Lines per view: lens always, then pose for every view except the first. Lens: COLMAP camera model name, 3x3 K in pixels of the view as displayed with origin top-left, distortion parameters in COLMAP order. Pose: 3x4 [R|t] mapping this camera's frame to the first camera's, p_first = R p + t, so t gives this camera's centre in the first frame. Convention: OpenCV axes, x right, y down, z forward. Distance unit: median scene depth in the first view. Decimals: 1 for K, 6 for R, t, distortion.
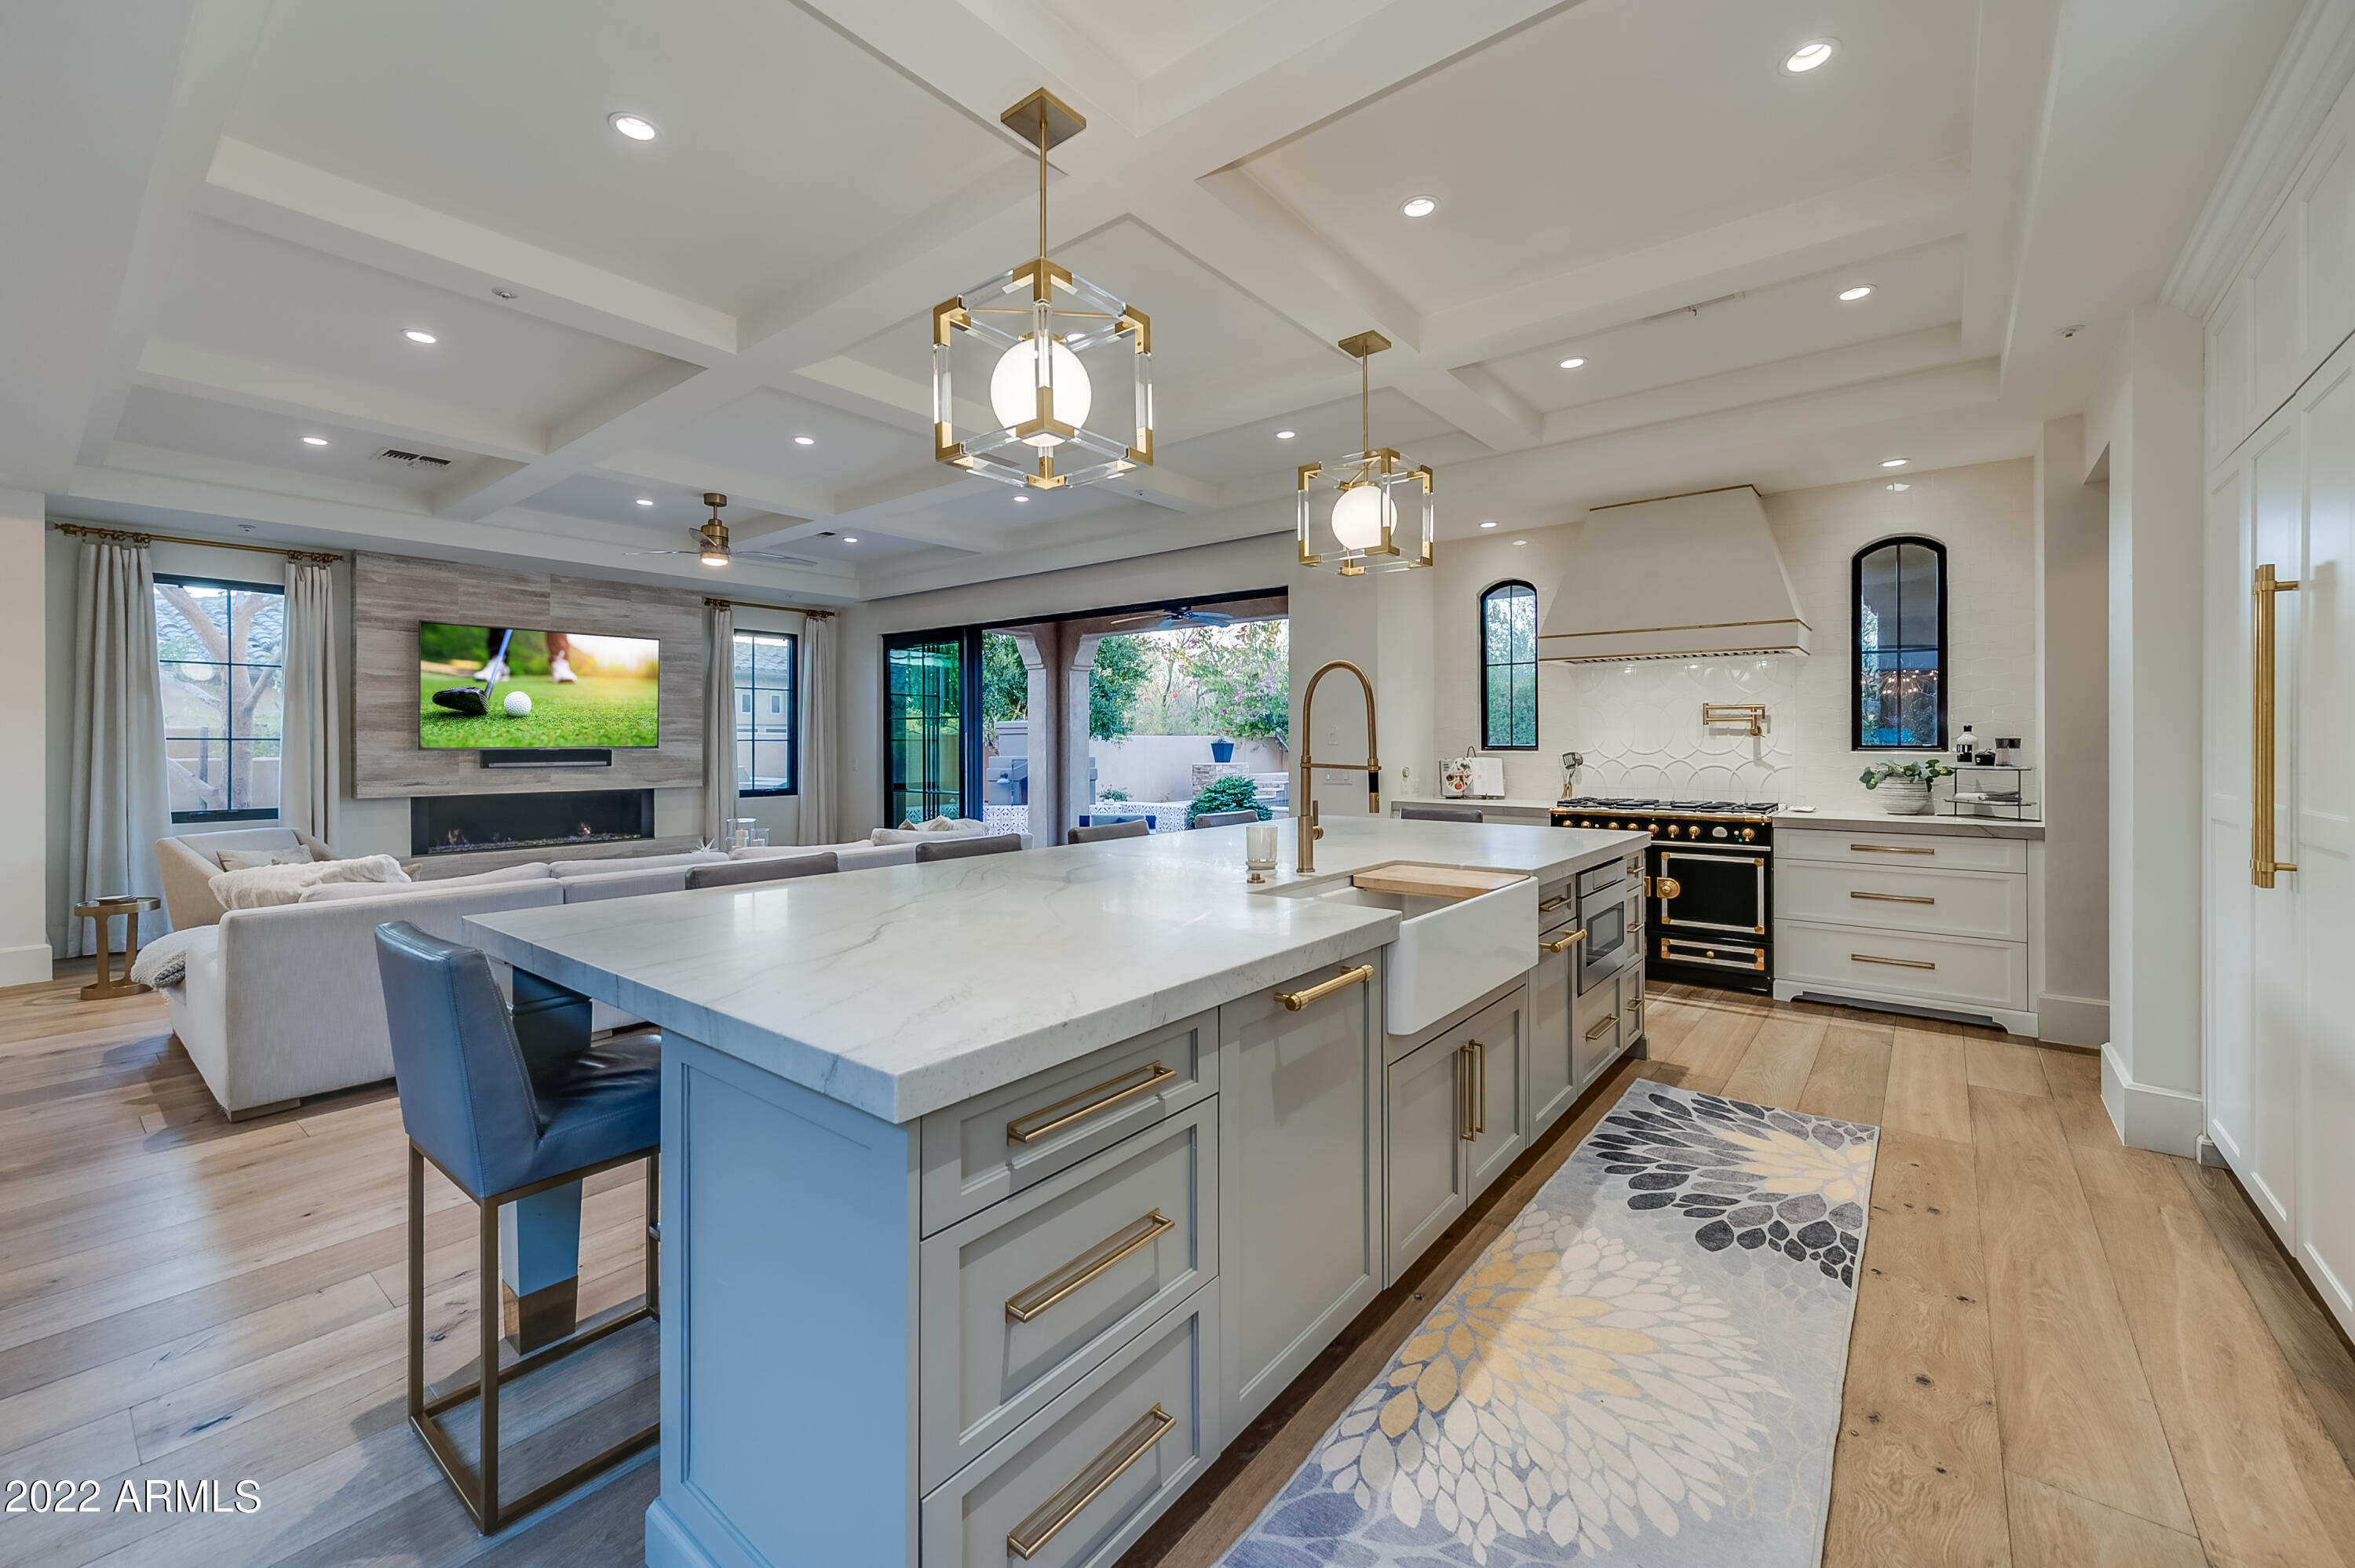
lens RADIAL K [[942.7, 0, 1174.9], [0, 942.7, 742.4], [0, 0, 1]] dist [0.000489, -0.000148]
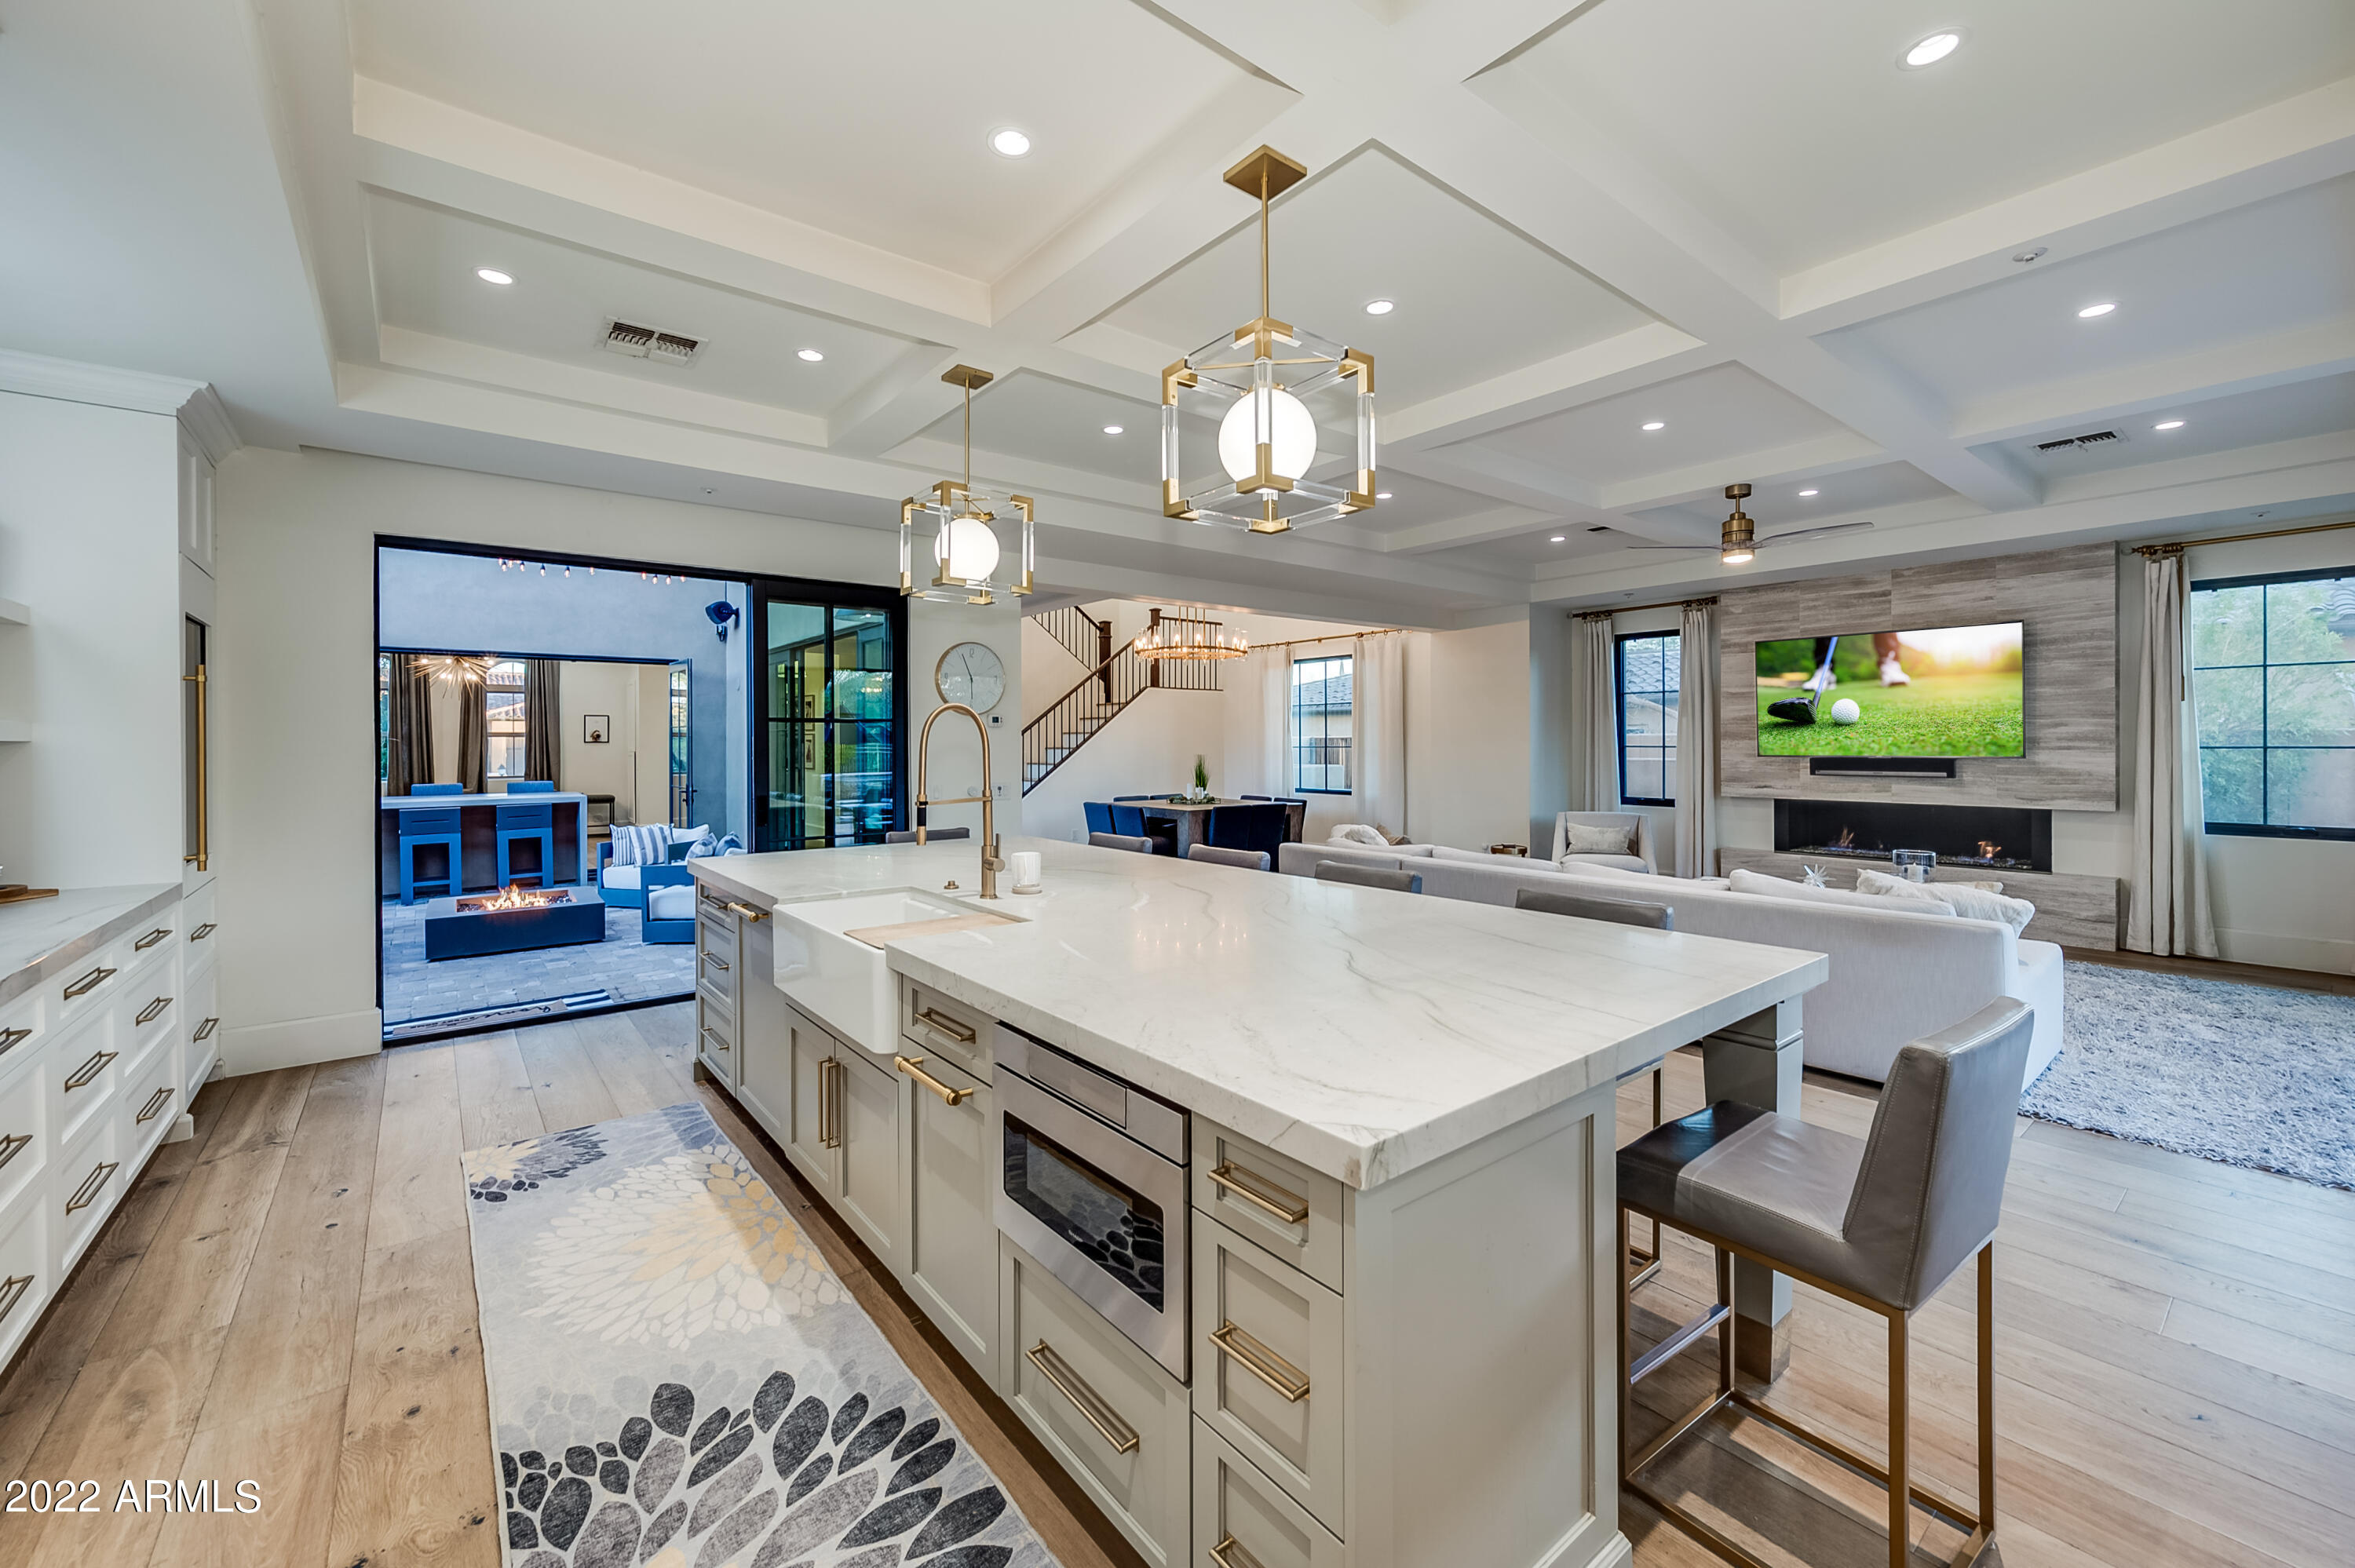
lens RADIAL K [[942.7, 0, 1174.9], [0, 942.7, 742.4], [0, 0, 1]] dist [0.000489, -0.000148]
pose [[-0.218239, 0.003746, -0.975888, 0.911533], [0.006738, 0.999975, 0.002332, -0.033363], [0.975872, -0.006066, -0.218258, 1.151777]]
